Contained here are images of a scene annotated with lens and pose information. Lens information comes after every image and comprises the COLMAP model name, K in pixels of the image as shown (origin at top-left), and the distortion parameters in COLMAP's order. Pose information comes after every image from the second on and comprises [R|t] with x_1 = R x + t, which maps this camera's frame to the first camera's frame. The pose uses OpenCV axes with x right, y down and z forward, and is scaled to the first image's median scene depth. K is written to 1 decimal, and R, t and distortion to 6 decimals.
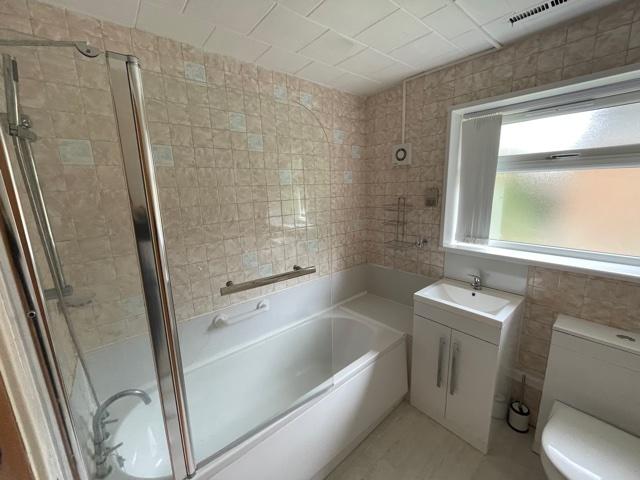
lens RADIAL K [[260.5, 0, 320.7], [0, 260.5, 242.6], [0, 0, 1]] dist [0.002550, -0.000357]
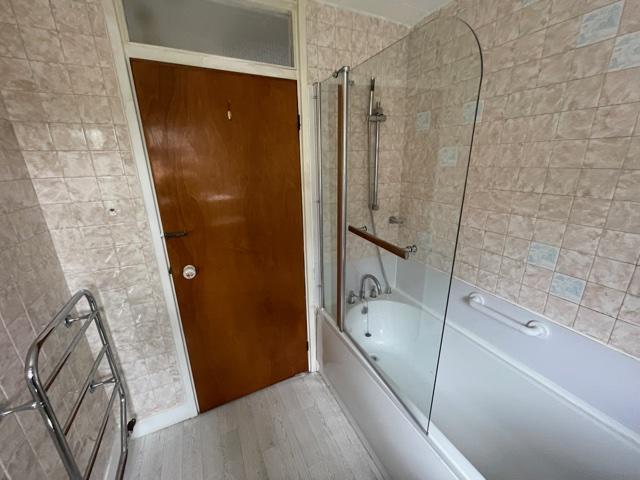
lens RADIAL K [[260.5, 0, 320.2], [0, 260.5, 238.5], [0, 0, 1]] dist [0.002550, -0.000357]
pose [[-0.246747, 0.321634, -0.914149, 0.522962], [-0.170082, 0.914300, 0.367596, -0.136692], [0.954038, 0.246184, -0.170897, 0.628225]]
